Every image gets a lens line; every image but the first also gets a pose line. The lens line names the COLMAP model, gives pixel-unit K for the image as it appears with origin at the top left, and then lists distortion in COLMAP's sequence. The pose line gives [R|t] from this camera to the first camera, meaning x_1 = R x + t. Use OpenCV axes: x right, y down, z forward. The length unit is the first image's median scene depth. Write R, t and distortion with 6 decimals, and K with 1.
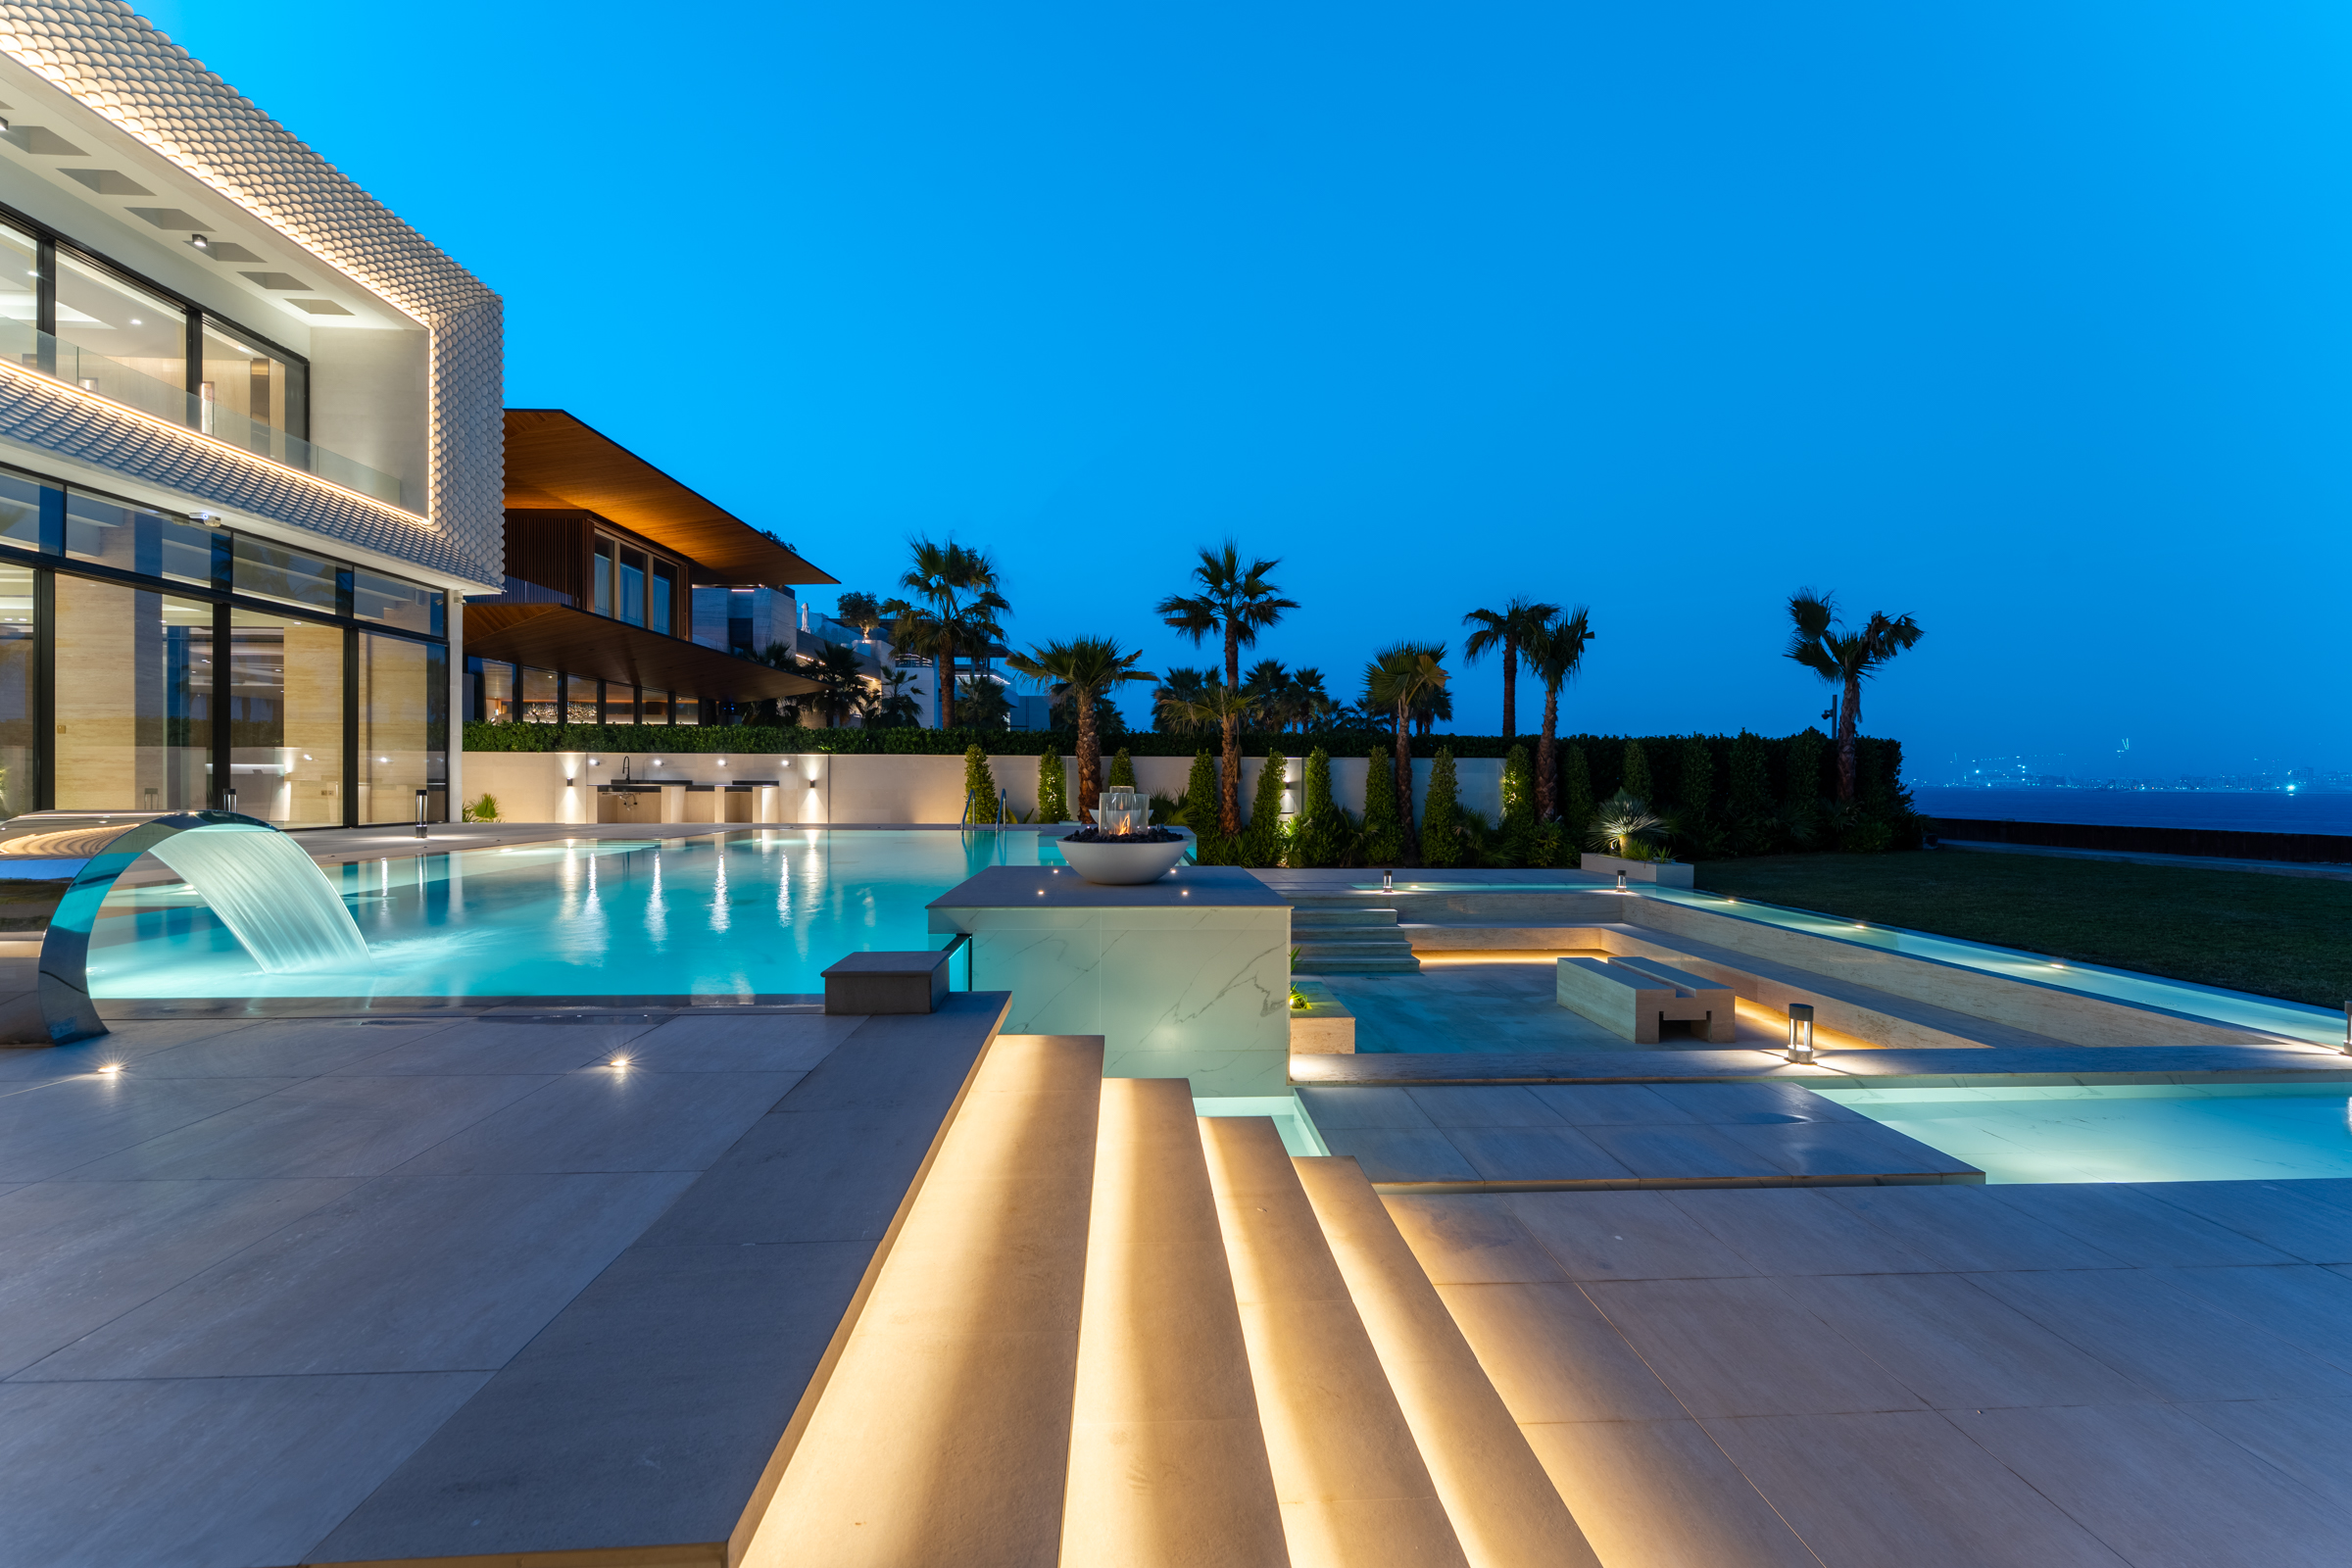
lens RADIAL K [[957.1, 0, 1173.0], [0, 957.1, 784.5], [0, 0, 1]] dist [-0.003040, -0.000041]
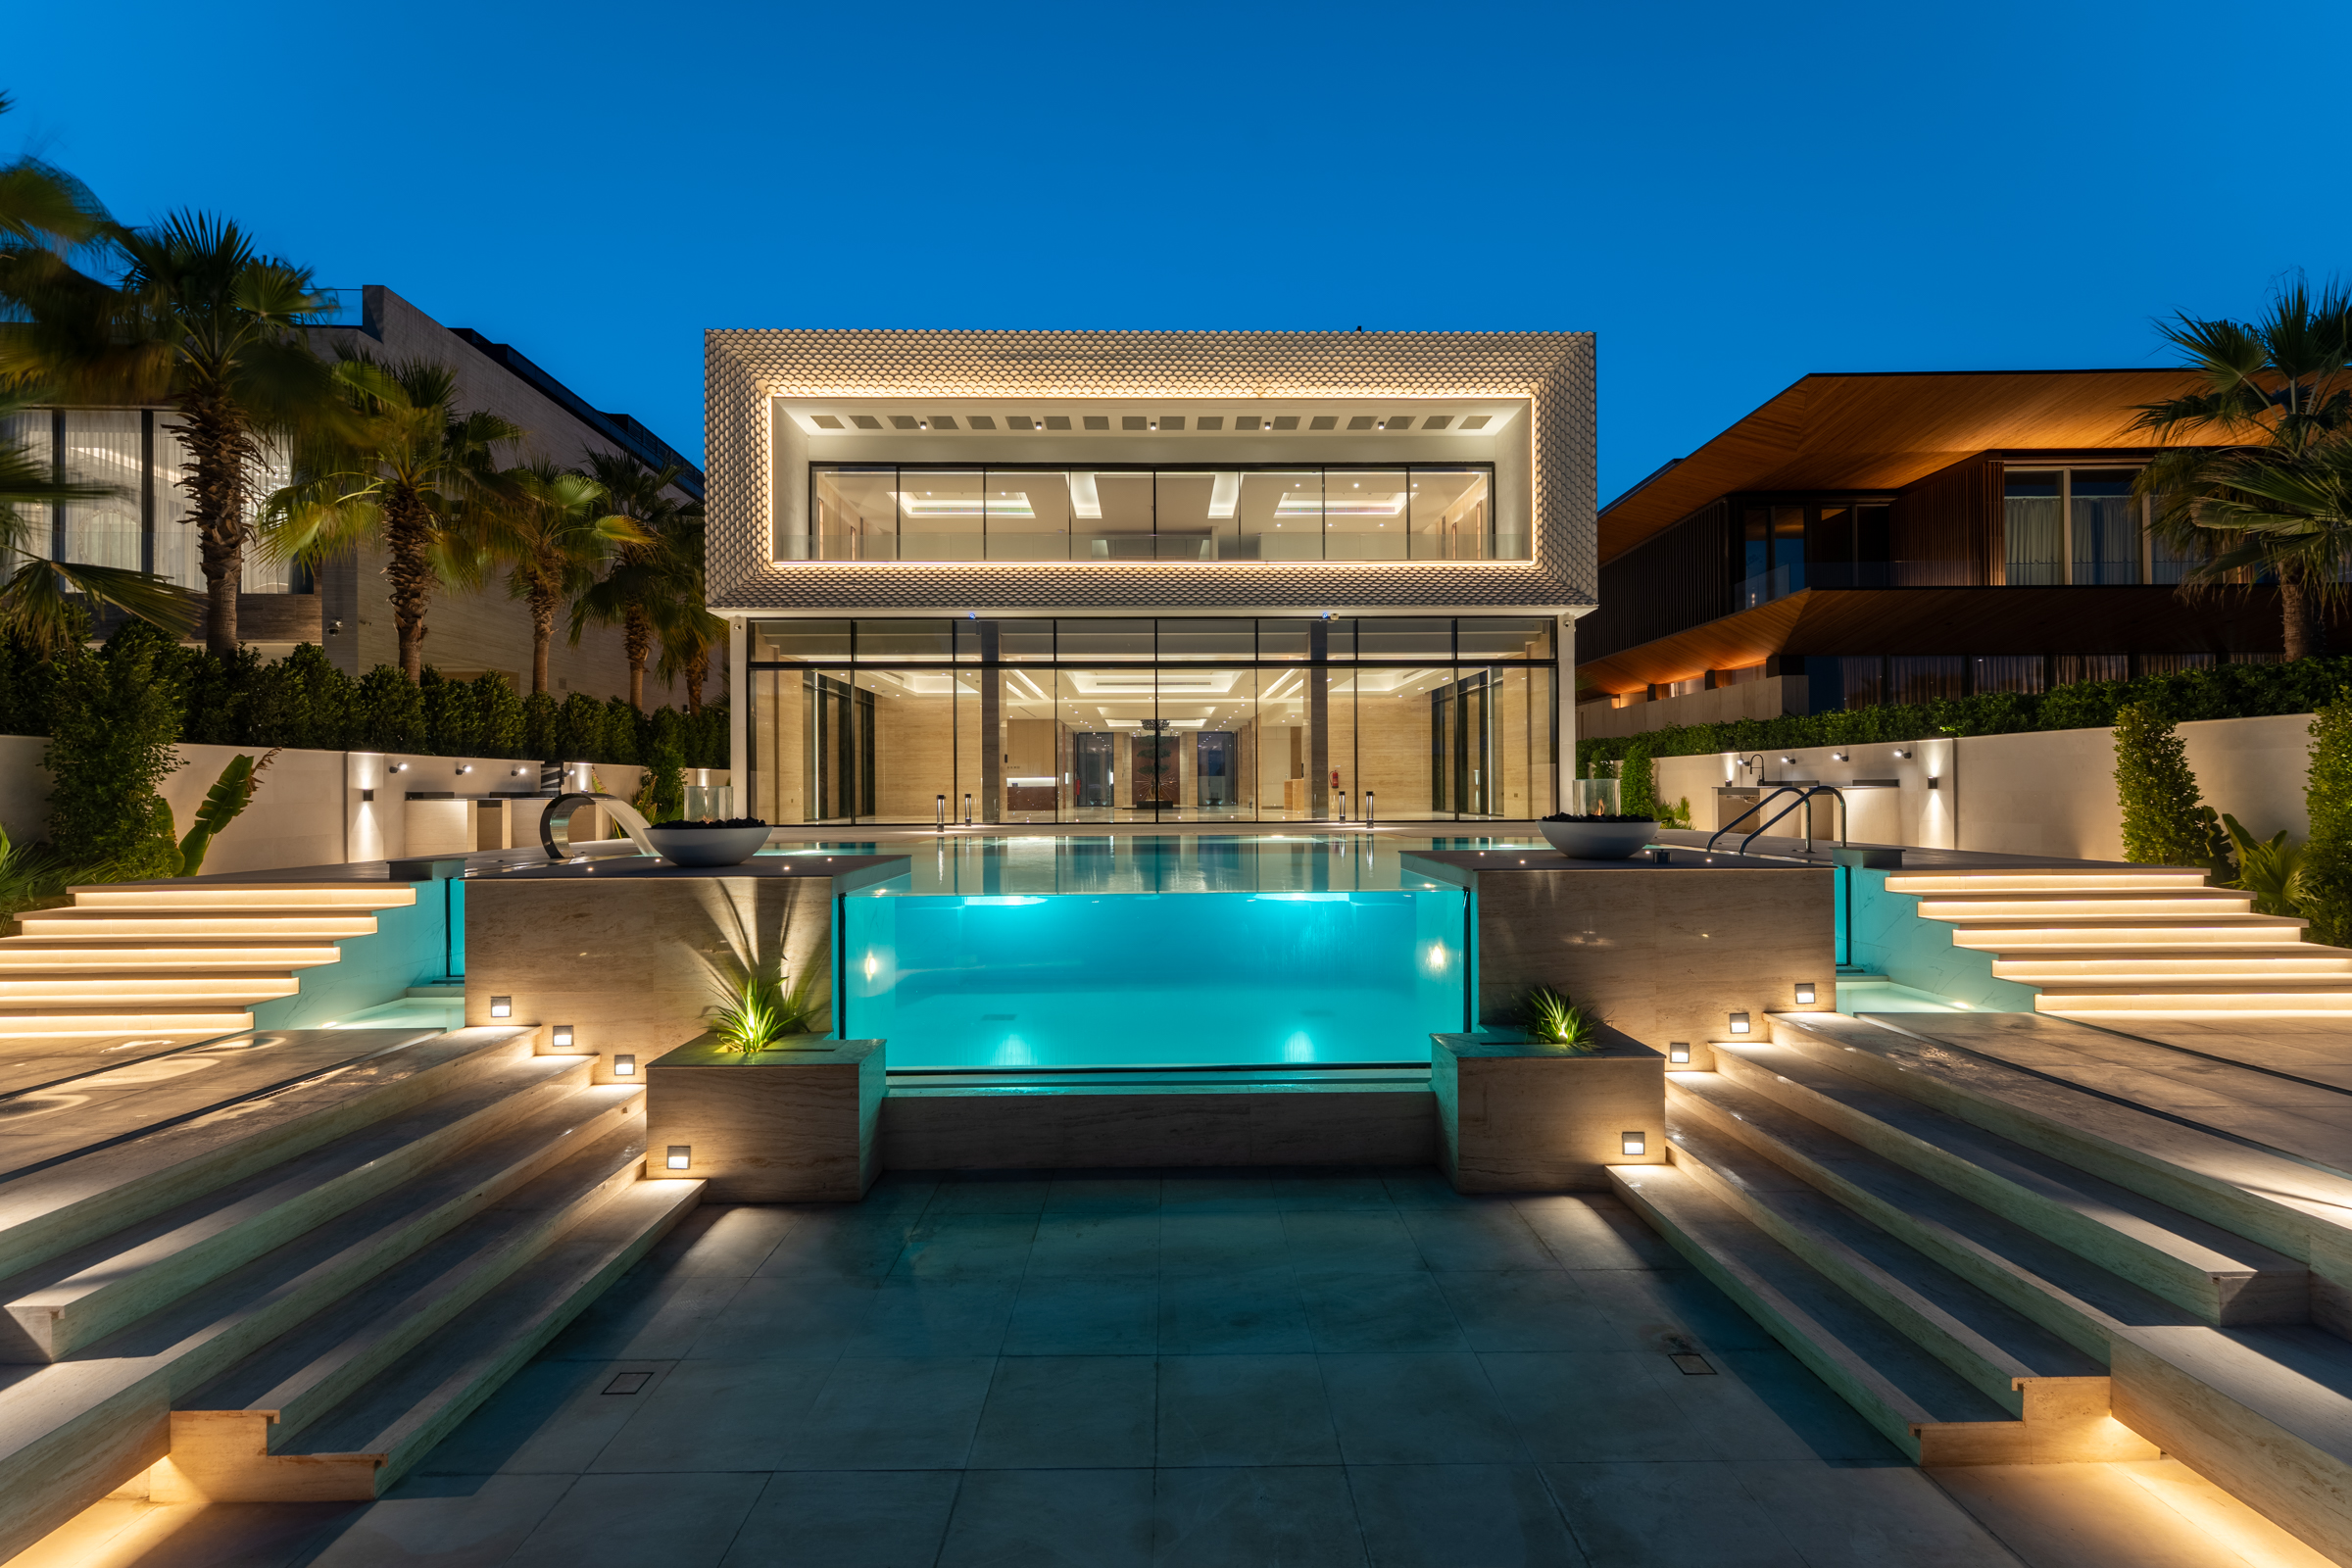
lens RADIAL K [[957.1, 0, 1168.9], [0, 957.1, 792.7], [0, 0, 1]] dist [-0.003040, -0.000041]
pose [[-0.034853, -0.003970, -0.999385, 0.332731], [0.010170, 0.999939, -0.004327, 0.003816], [0.999341, -0.010314, -0.034810, 0.493025]]
